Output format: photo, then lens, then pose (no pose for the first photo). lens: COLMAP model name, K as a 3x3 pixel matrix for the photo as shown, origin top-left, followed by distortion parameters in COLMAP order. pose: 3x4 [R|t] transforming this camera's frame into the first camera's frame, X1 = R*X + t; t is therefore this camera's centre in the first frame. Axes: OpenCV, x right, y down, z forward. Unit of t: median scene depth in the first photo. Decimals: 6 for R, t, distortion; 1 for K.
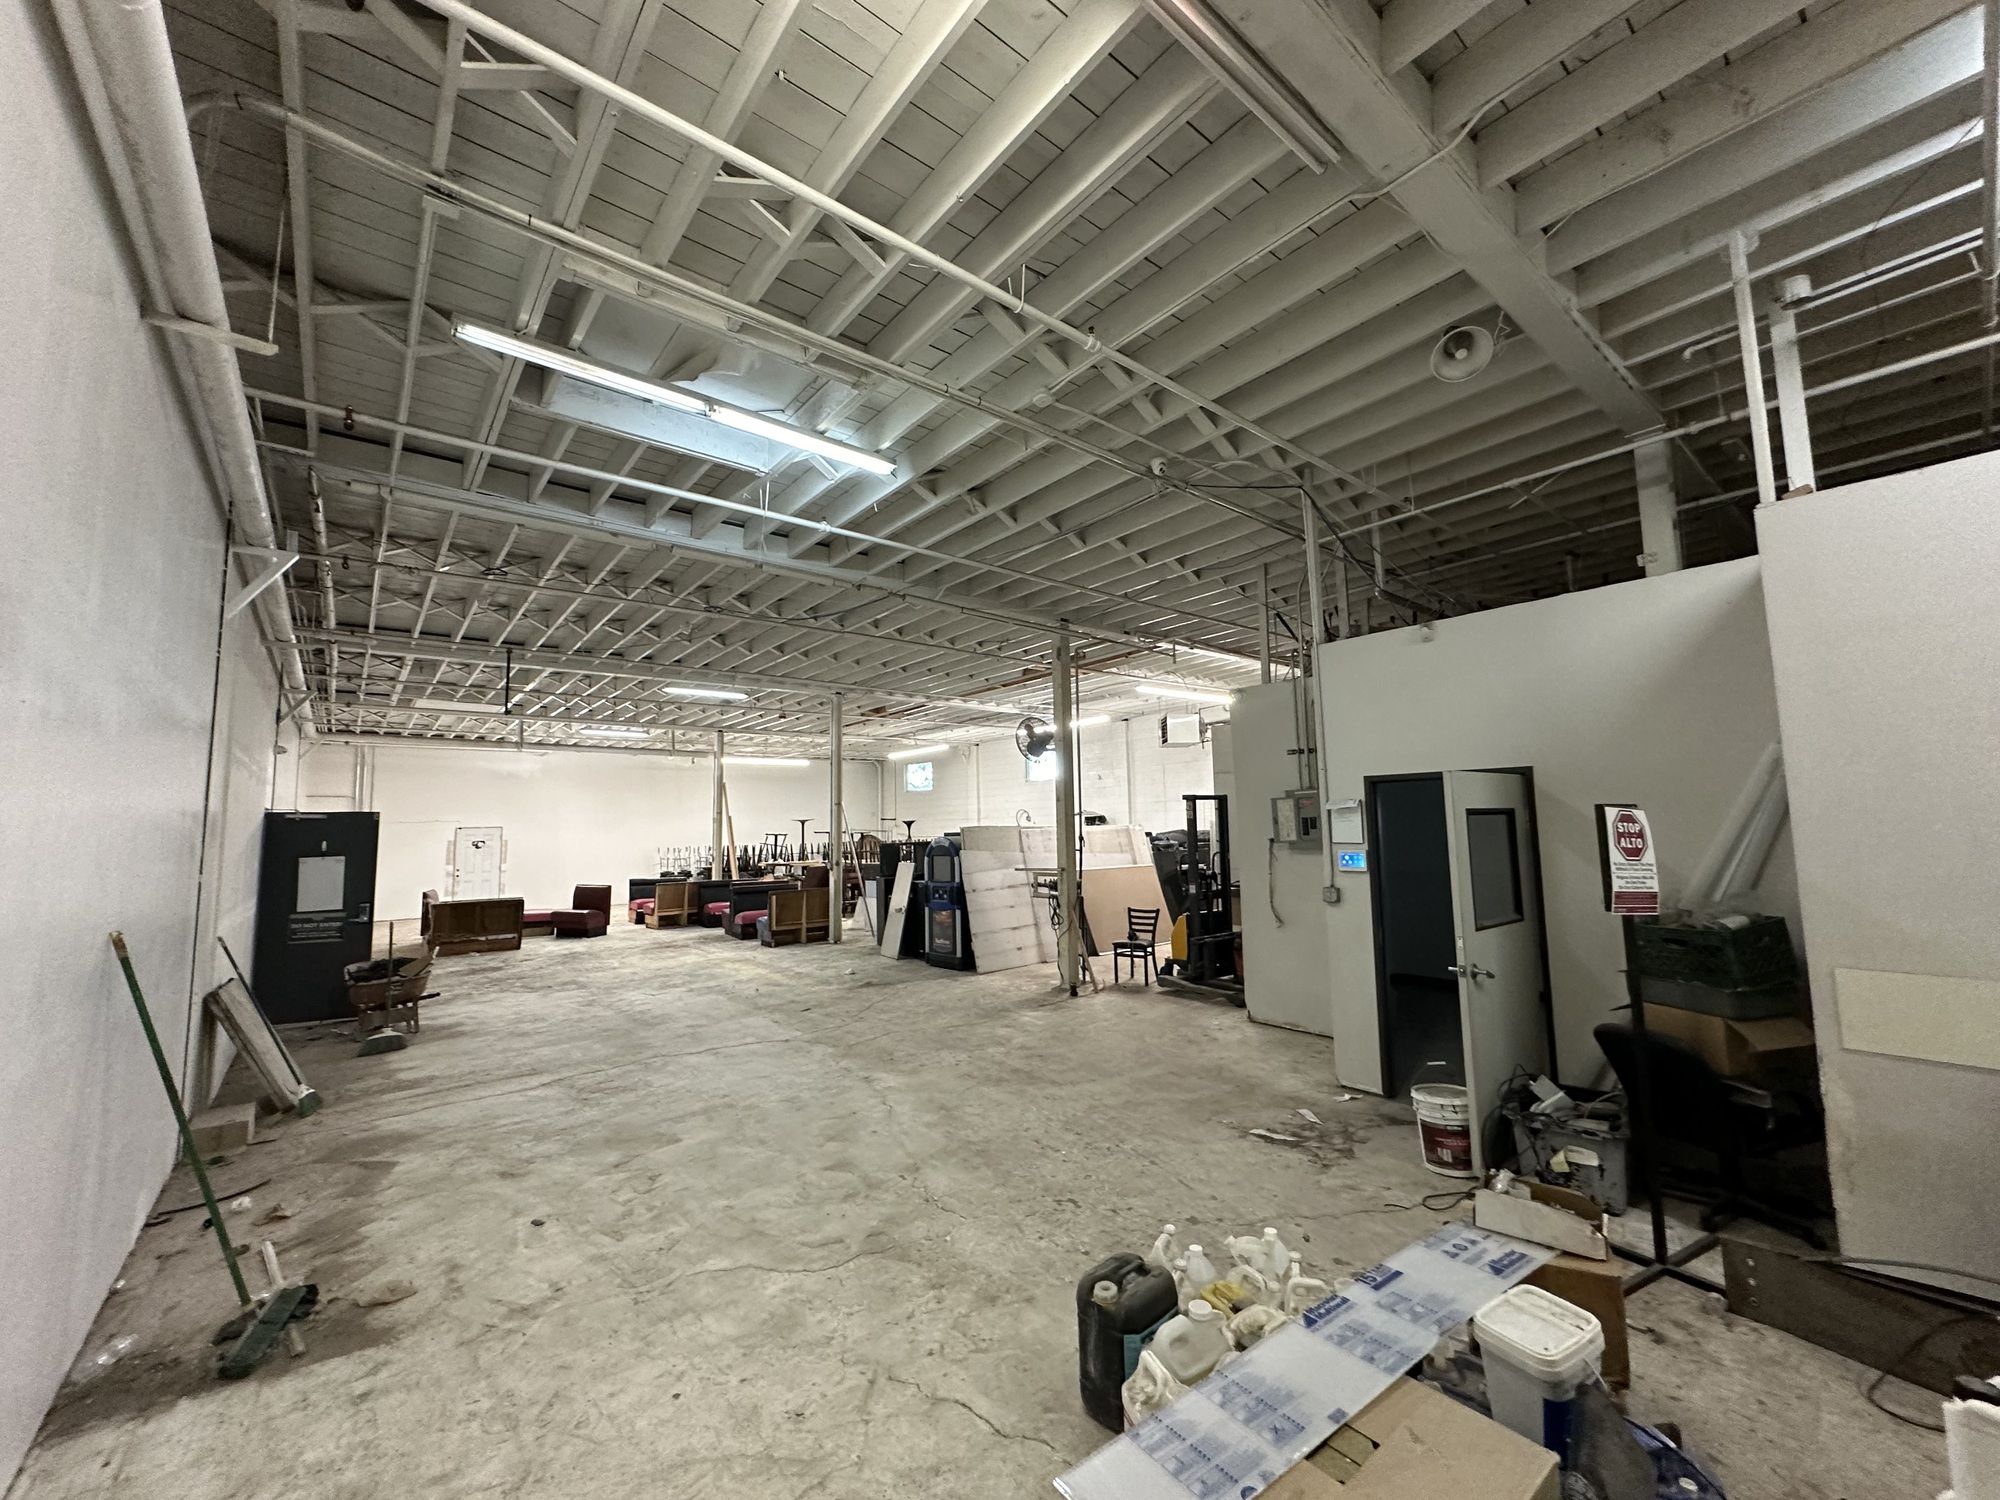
lens RADIAL K [[807.5, 0, 998.0], [0, 807.5, 748.9], [0, 0, 1]] dist [-0.000380, 0.000433]
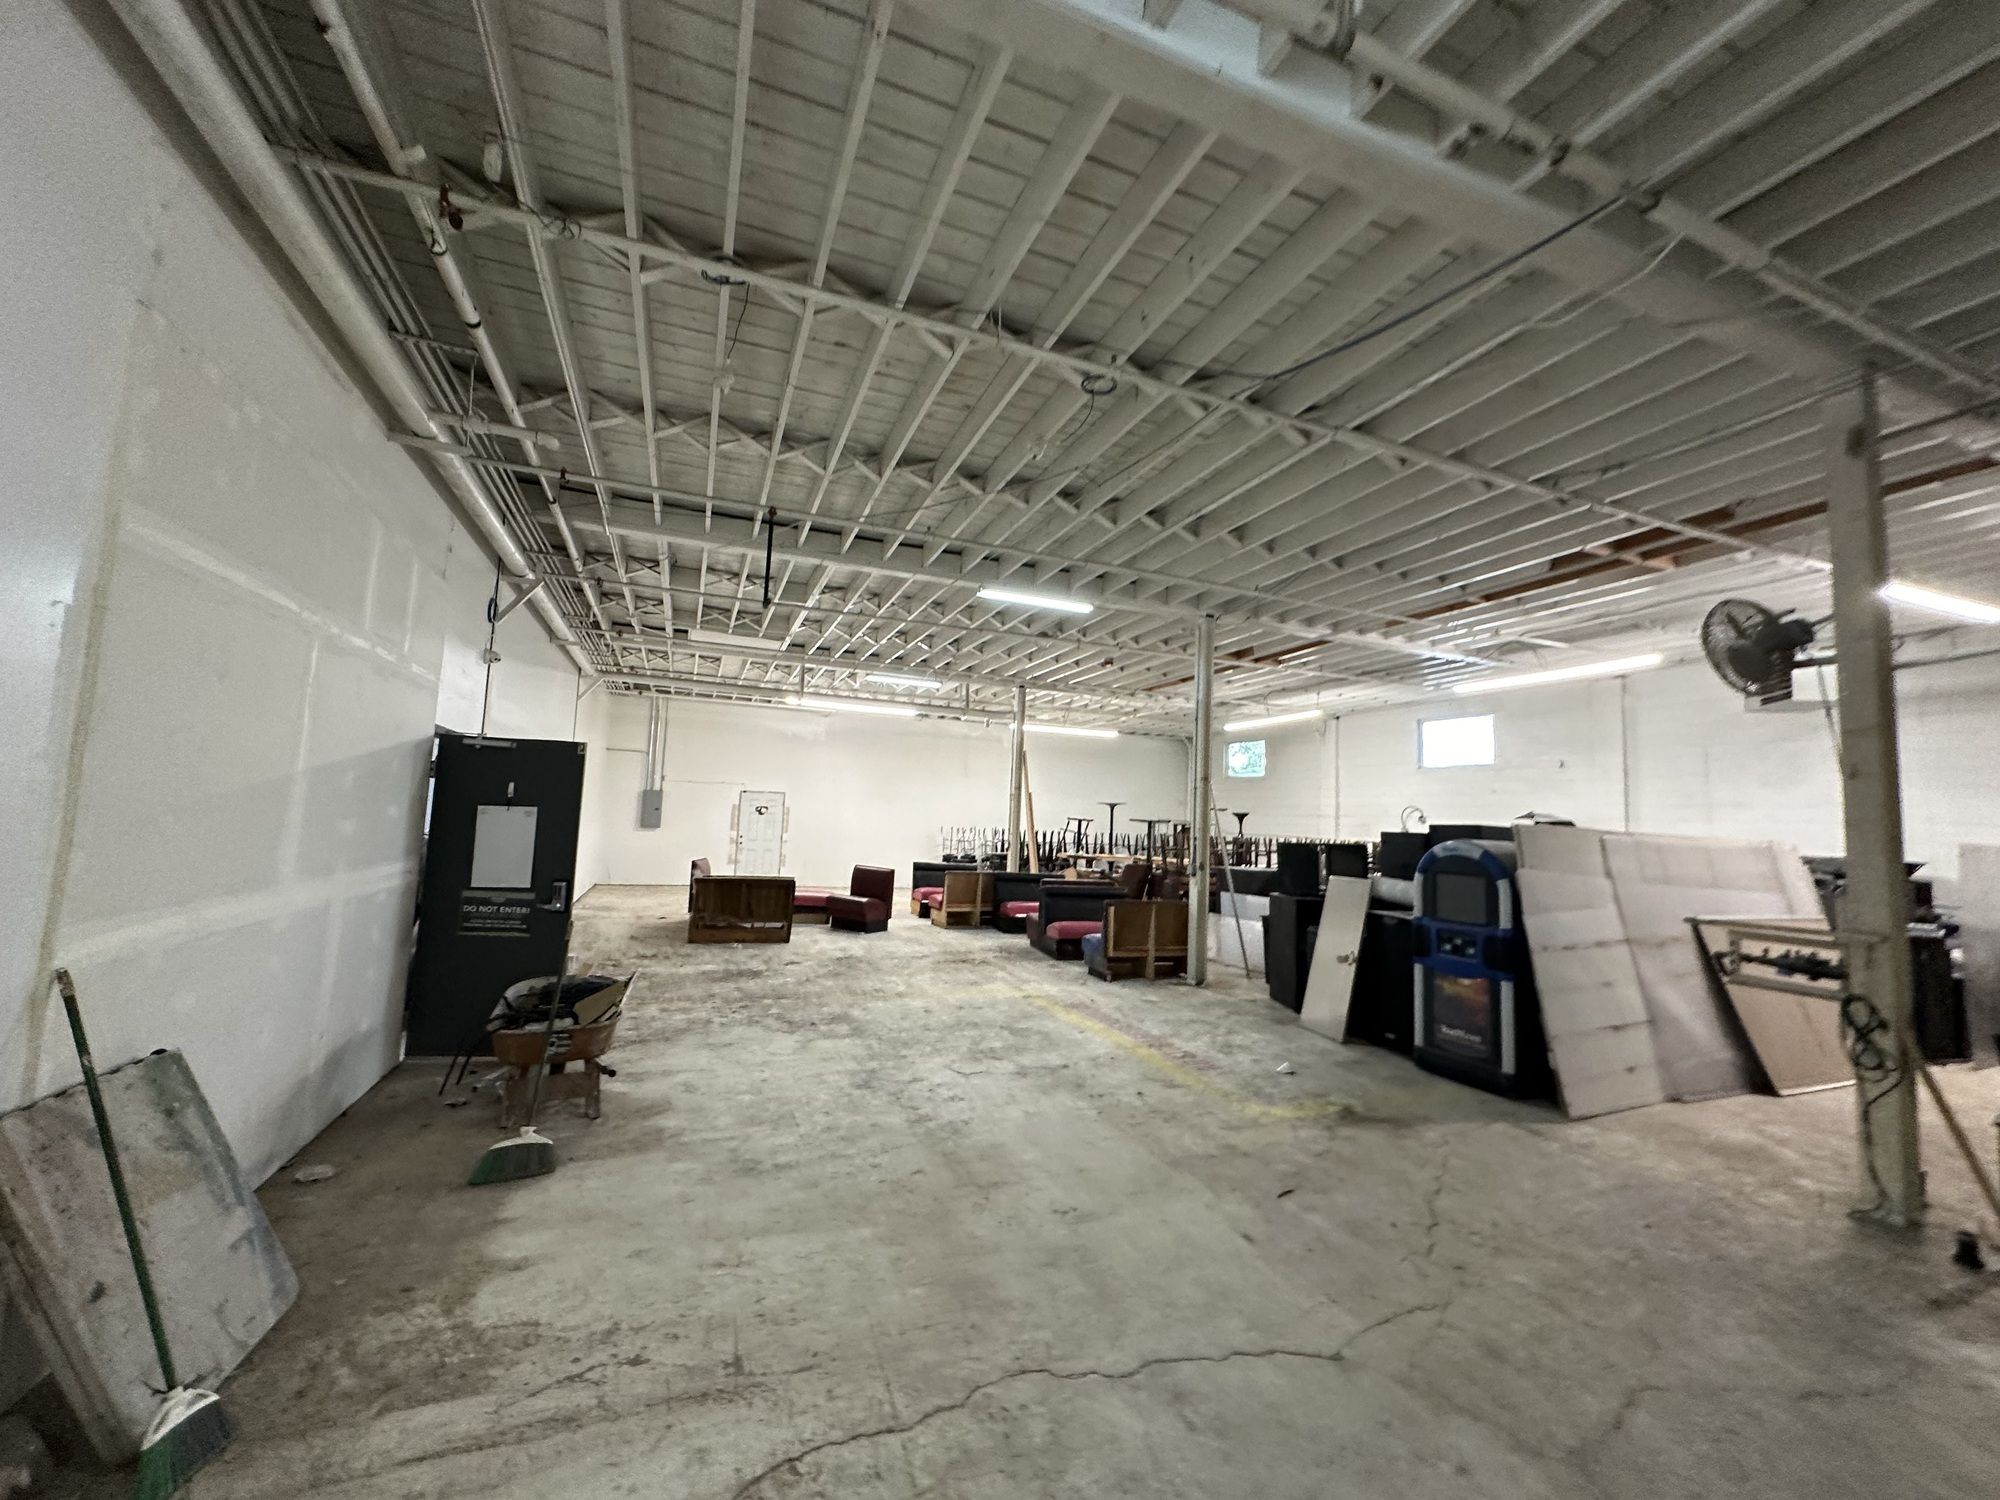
lens RADIAL K [[807.5, 0, 1000.1], [0, 807.5, 747.6], [0, 0, 1]] dist [-0.000380, 0.000433]
pose [[0.951859, 0.034941, -0.304538, -0.158991], [-0.032975, 0.999389, 0.011600, 0.040451], [0.304757, -0.001000, 0.952430, 0.306604]]
